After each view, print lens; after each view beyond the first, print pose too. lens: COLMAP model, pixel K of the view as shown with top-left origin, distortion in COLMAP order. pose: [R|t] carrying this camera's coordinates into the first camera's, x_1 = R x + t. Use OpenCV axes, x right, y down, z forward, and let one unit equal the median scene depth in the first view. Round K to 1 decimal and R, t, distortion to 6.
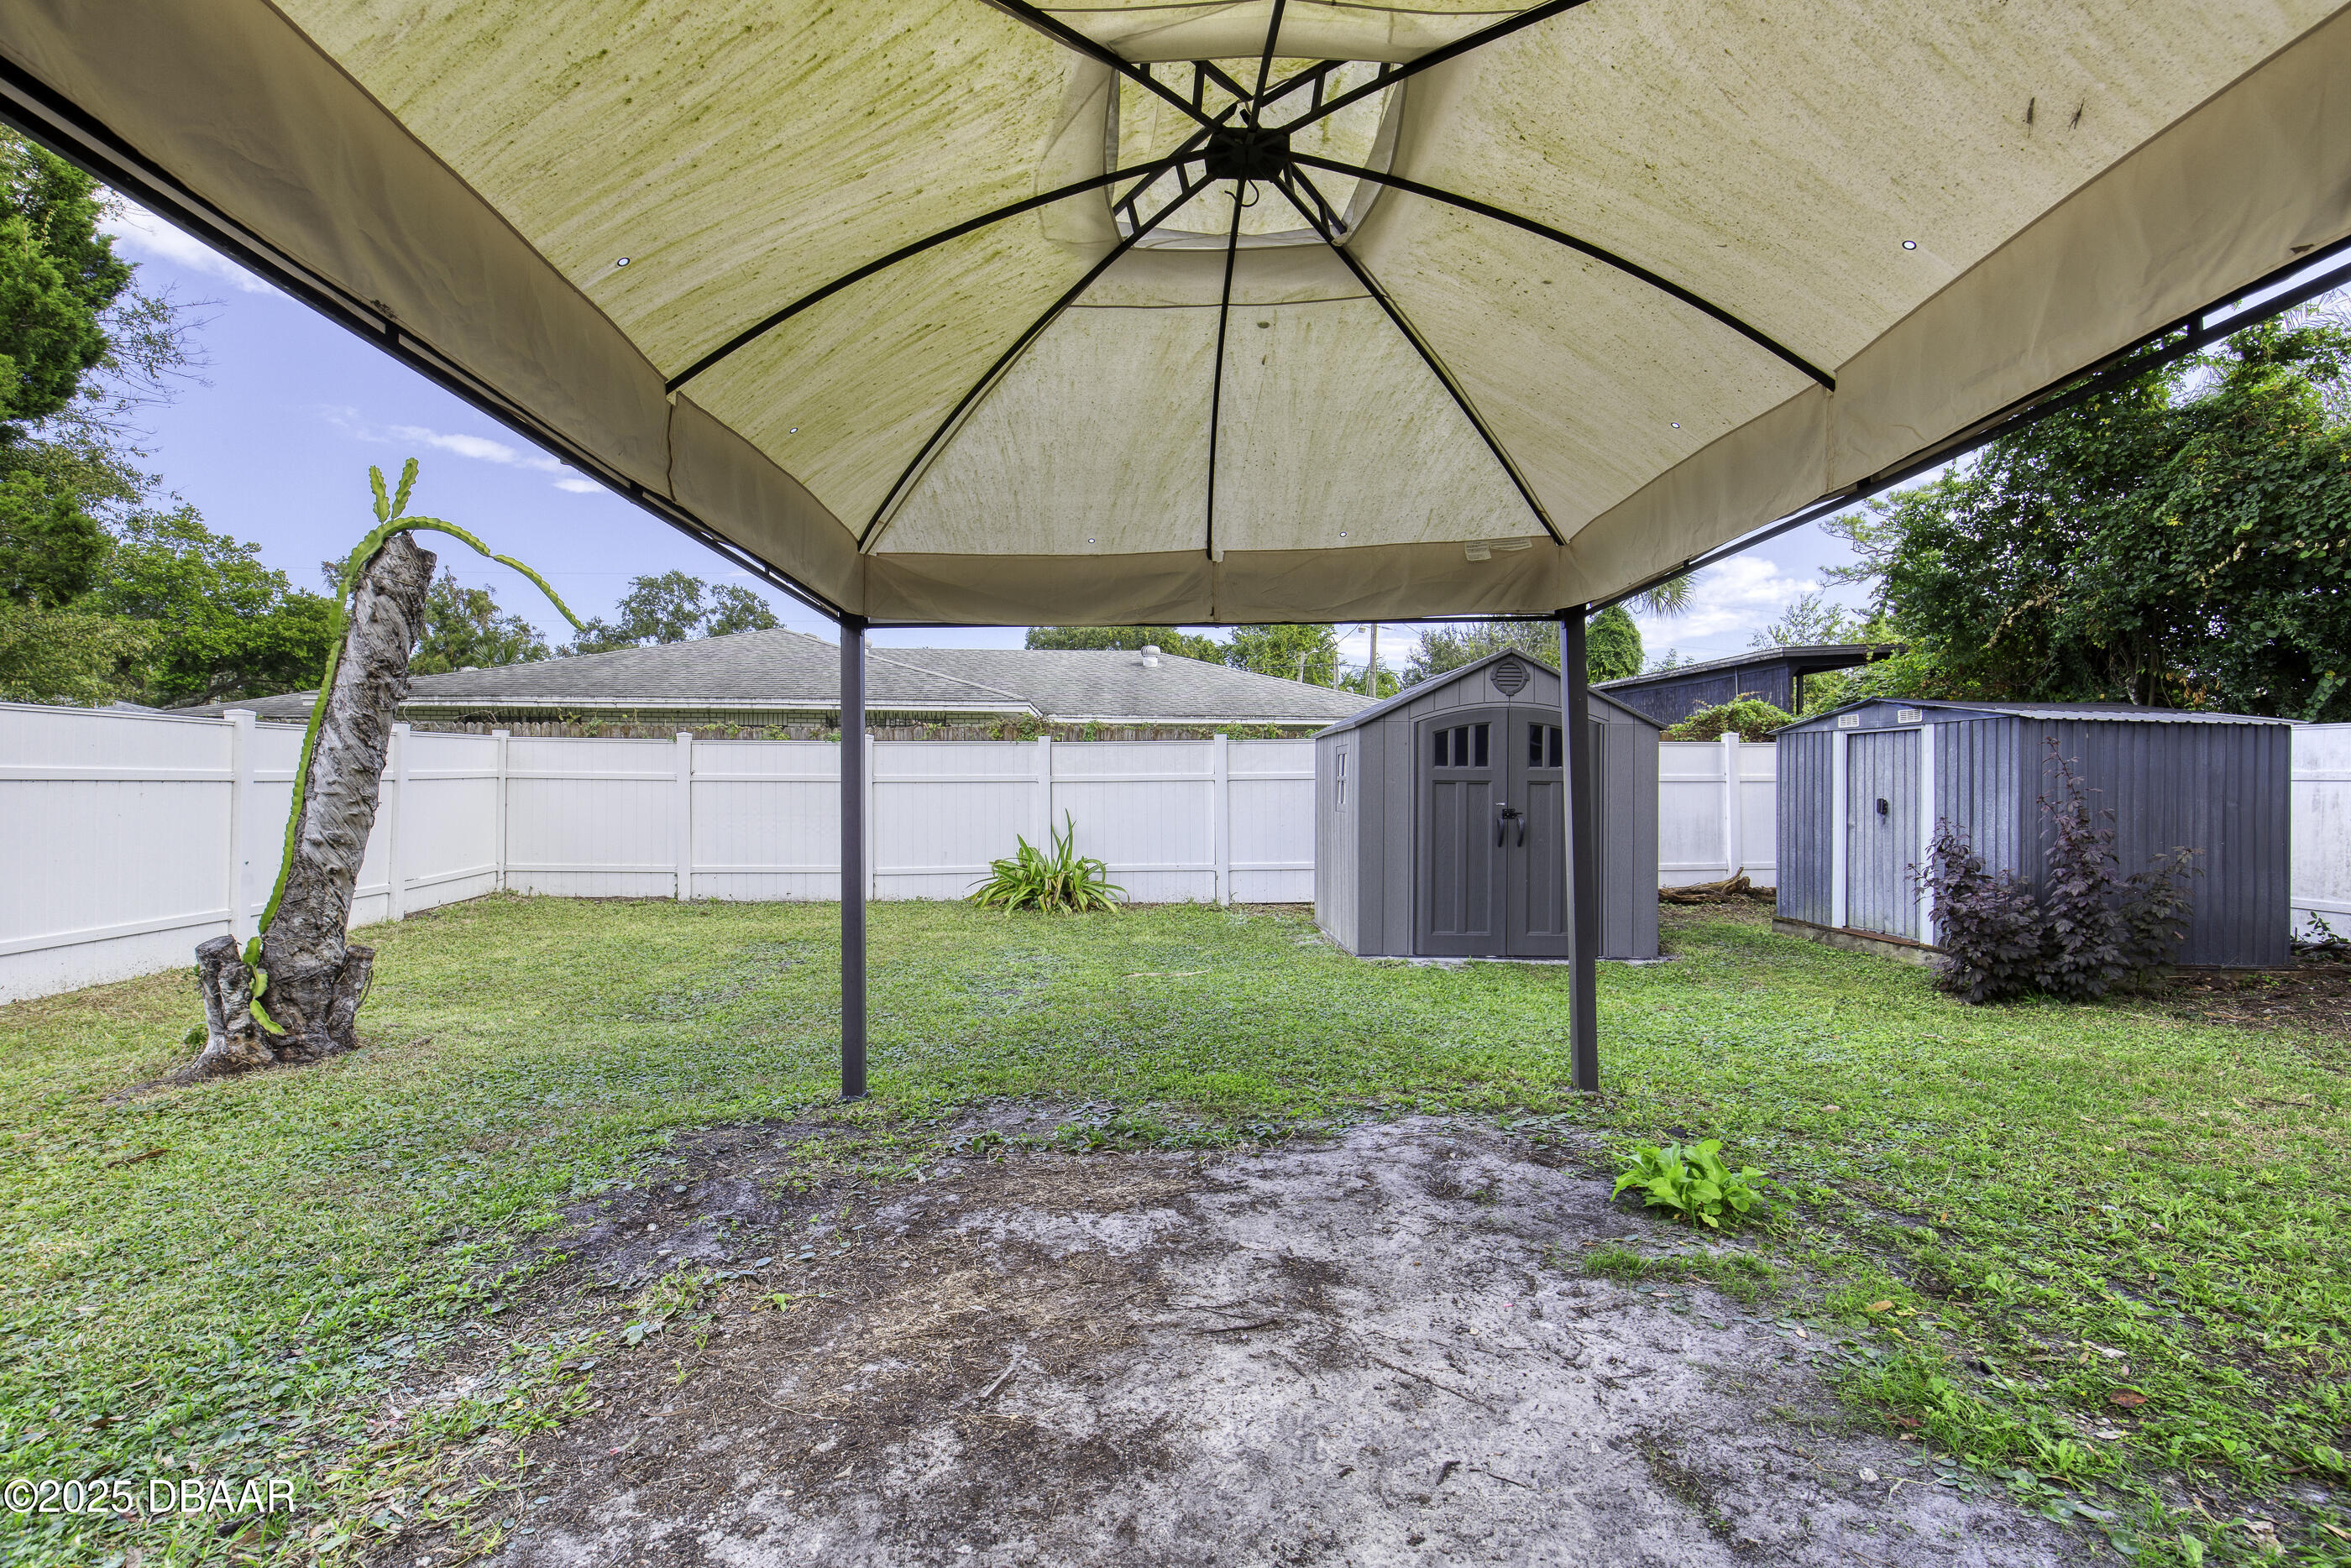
lens RADIAL K [[1126.0, 0, 1116.3], [0, 1126.0, 759.6], [0, 0, 1]] dist [-0.027318, 0.008593]
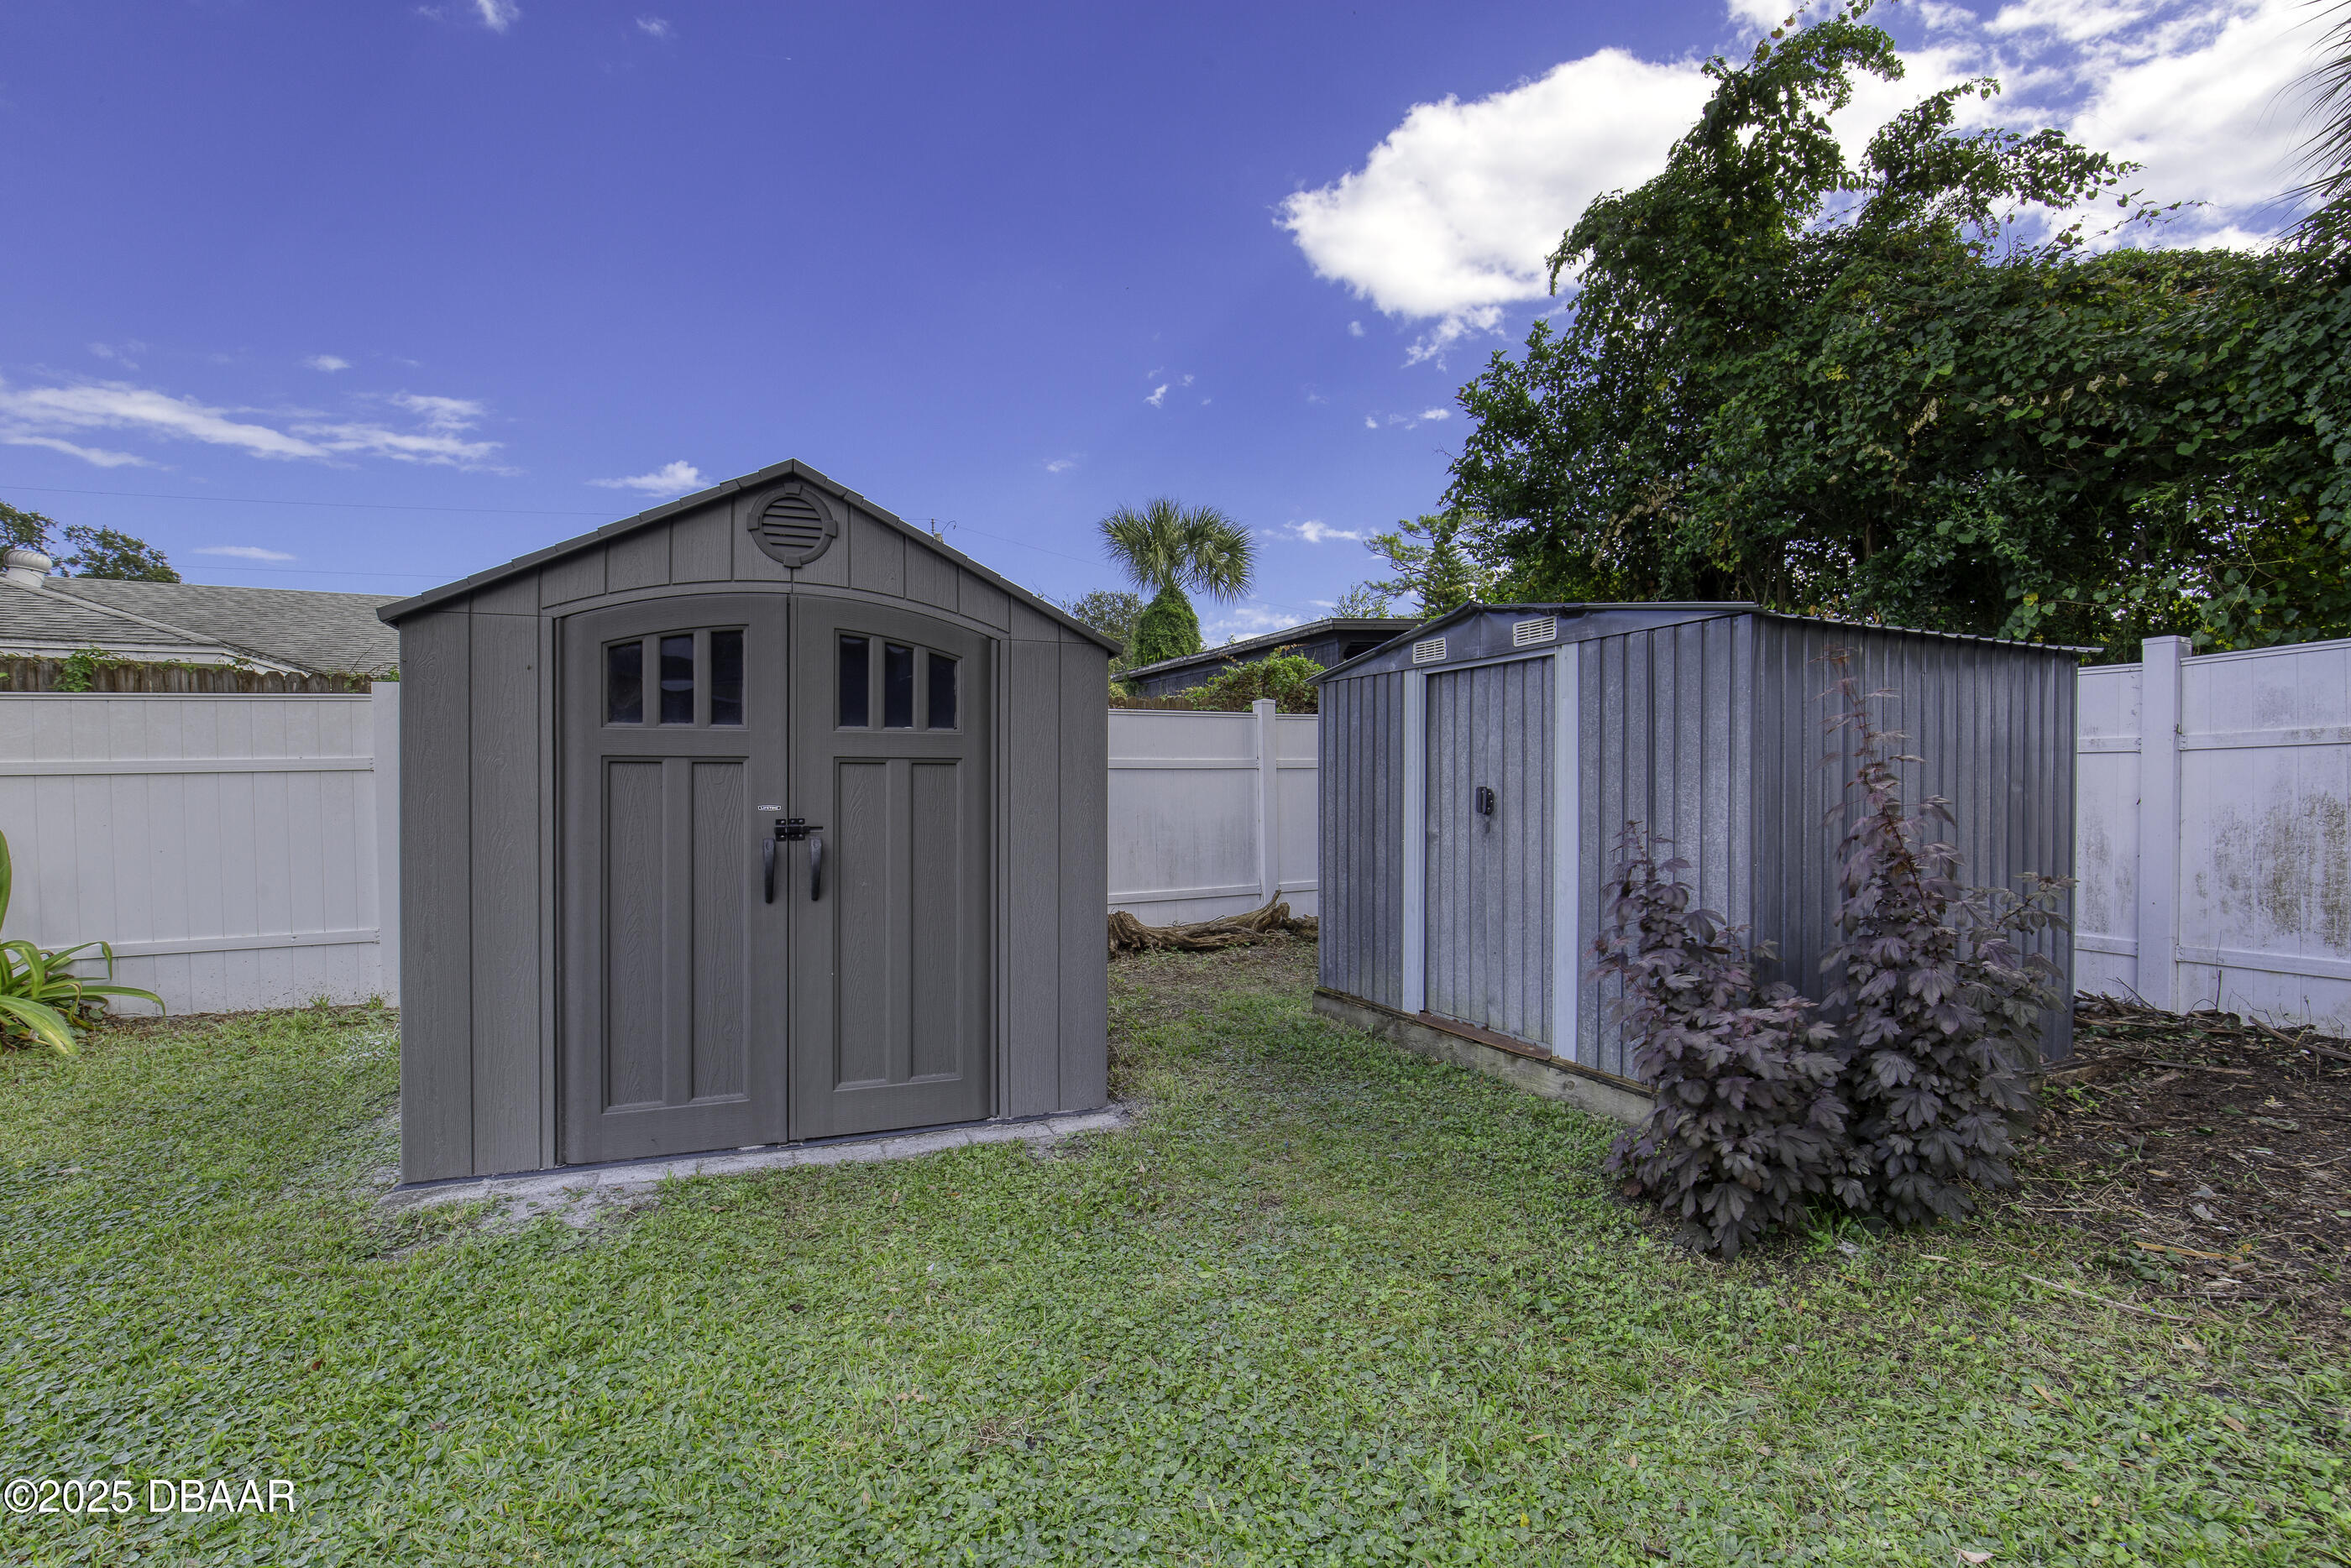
lens RADIAL K [[1072.1, 0, 1160.5], [0, 1072.1, 787.0], [0, 0, 1]] dist [-0.013647, 0.005864]
pose [[0.929952, -0.011286, 0.367507, 0.330752], [0.003340, 0.999747, 0.022250, 0.022105], [-0.367665, -0.019464, 0.929754, 0.545536]]
